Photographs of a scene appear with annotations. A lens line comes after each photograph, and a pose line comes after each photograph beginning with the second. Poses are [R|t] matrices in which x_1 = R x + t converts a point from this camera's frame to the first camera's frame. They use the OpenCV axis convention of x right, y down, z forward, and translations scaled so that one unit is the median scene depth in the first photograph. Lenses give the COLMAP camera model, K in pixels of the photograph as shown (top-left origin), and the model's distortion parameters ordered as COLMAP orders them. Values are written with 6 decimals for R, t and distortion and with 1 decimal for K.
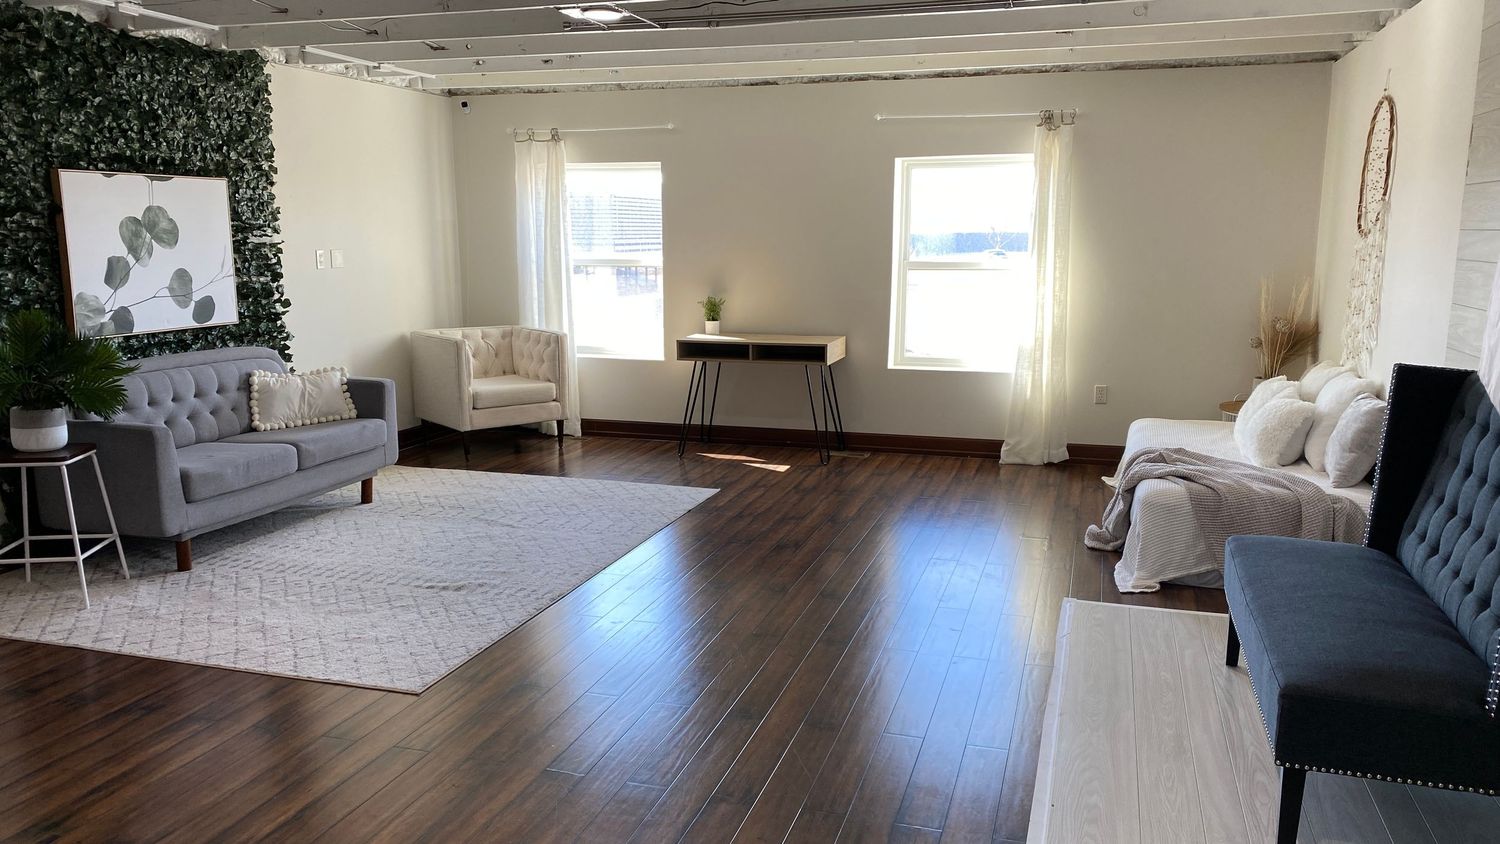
lens RADIAL K [[1152.0, 0, 750.0], [0, 1152.0, 422.0], [0, 0, 1]] dist [0.025874, -0.000628]
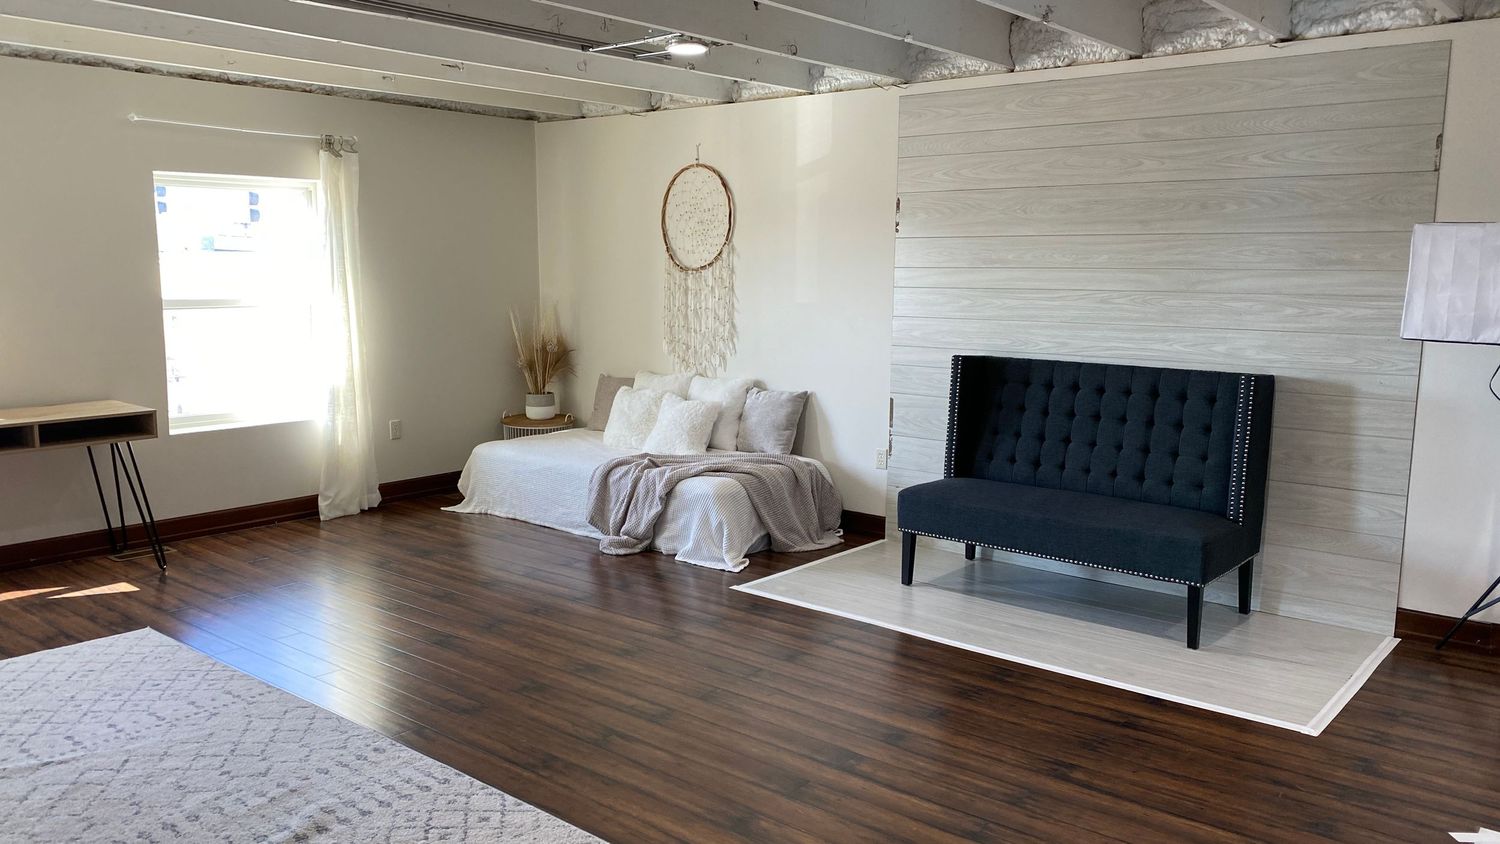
lens RADIAL K [[1140.4, 0, 754.5], [0, 1140.4, 430.1], [0, 0, 1]] dist [0.019620, -0.004386]
pose [[0.375924, -0.136371, 0.916561, -0.567398], [0.149544, 0.985075, 0.085230, -0.072138], [-0.914504, 0.105026, 0.390707, 0.406794]]
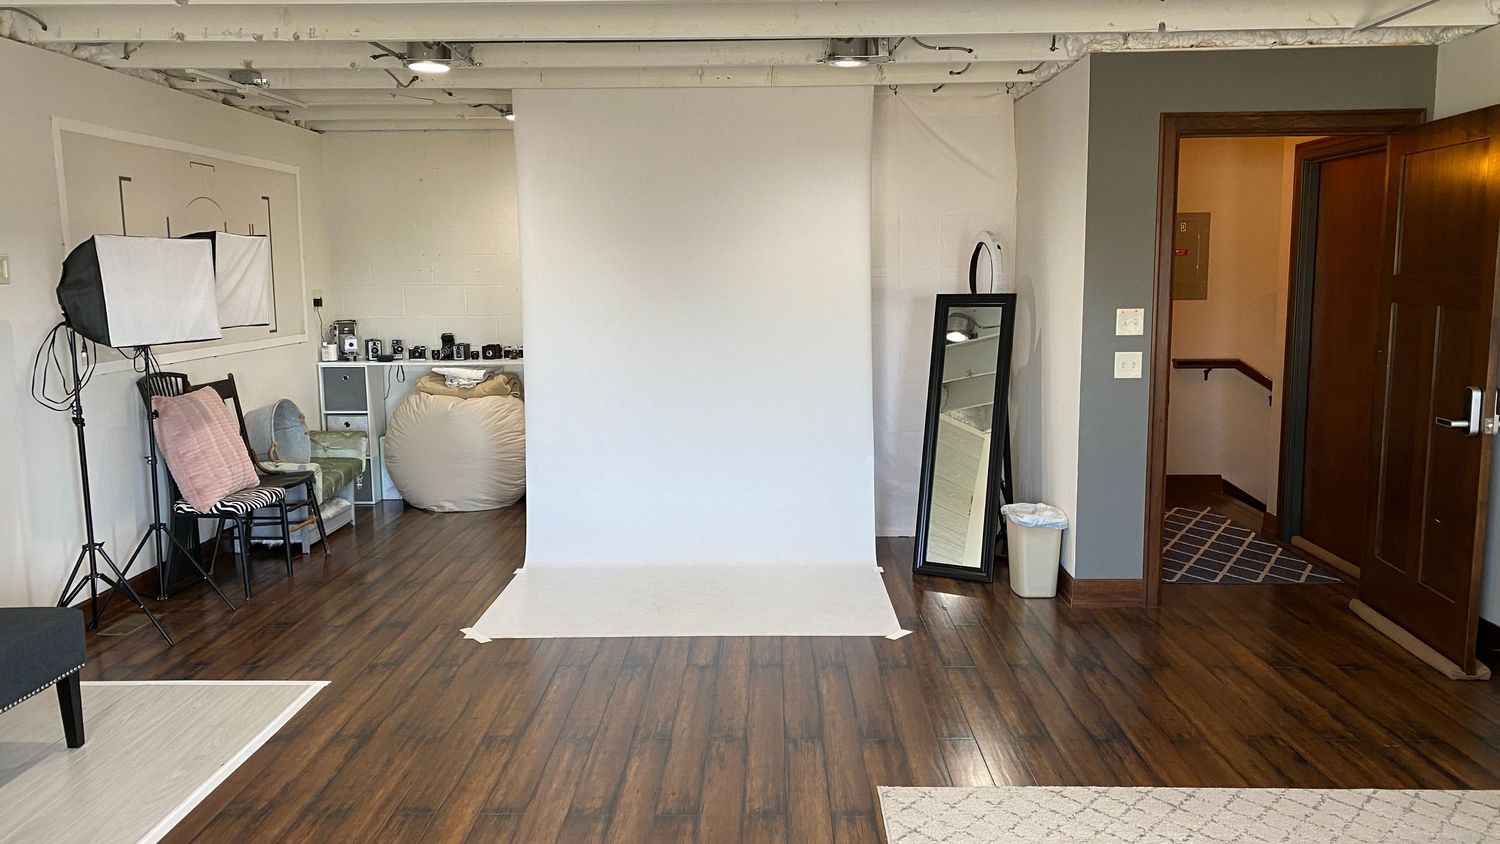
lens RADIAL K [[1152.0, 0, 750.0], [0, 1152.0, 422.0], [0, 0, 1]] dist [0.025874, -0.000628]
pose [[-0.958937, 0.044849, -0.280052, 0.021181], [-0.039699, 0.956472, 0.289110, -0.182753], [0.280828, 0.288356, -0.915416, 1.060299]]
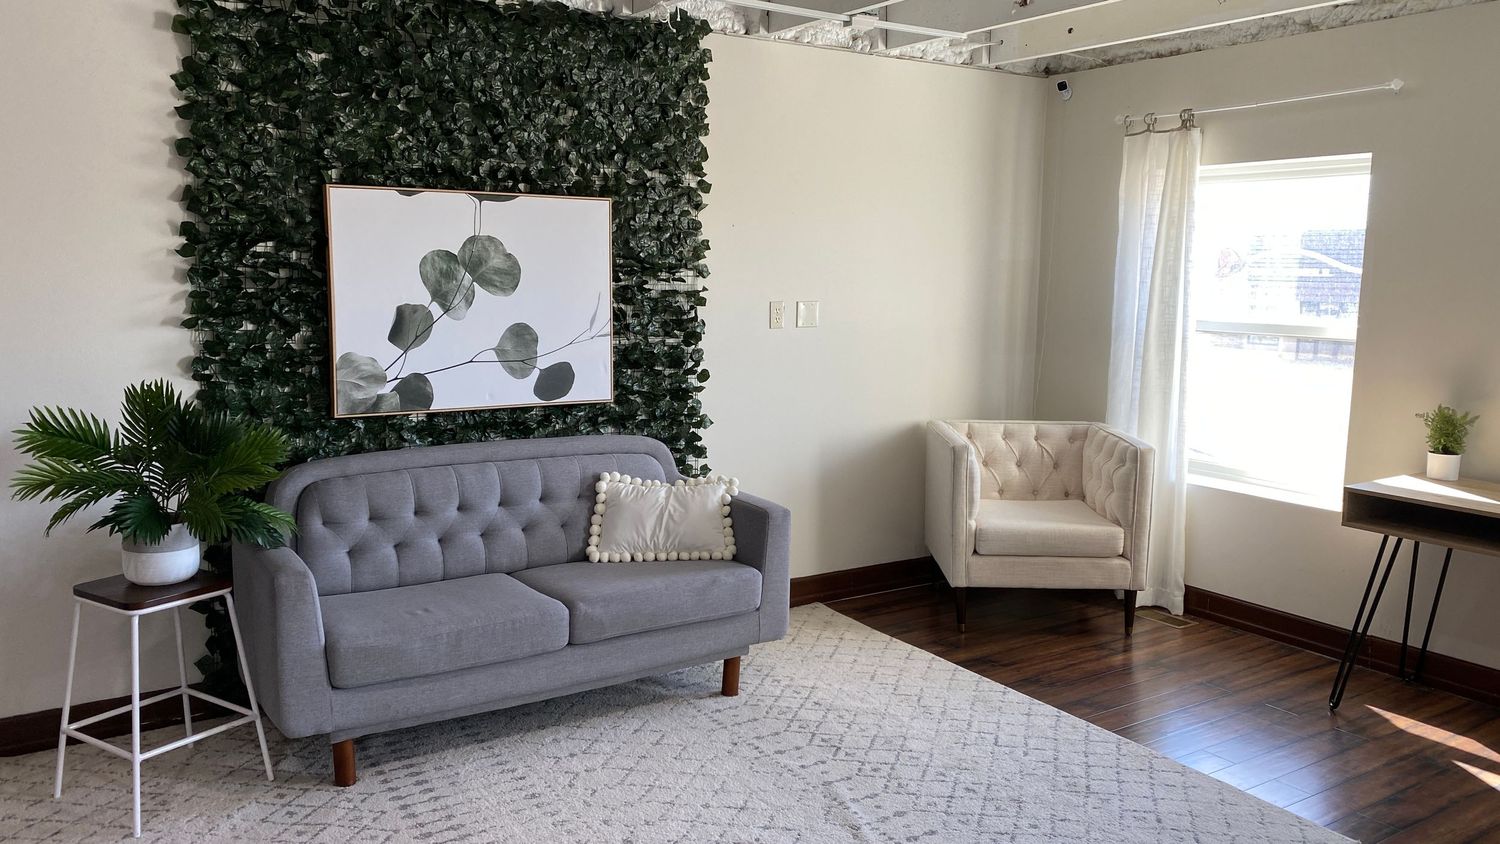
lens RADIAL K [[1128.0, 0, 747.7], [0, 1128.0, 427.3], [0, 0, 1]] dist [0.034431, -0.007567]
pose [[0.769840, 0.094953, -0.631134, 0.060821], [-0.115606, 0.993259, 0.008422, -0.086820], [0.627680, 0.066480, 0.775628, 0.528904]]
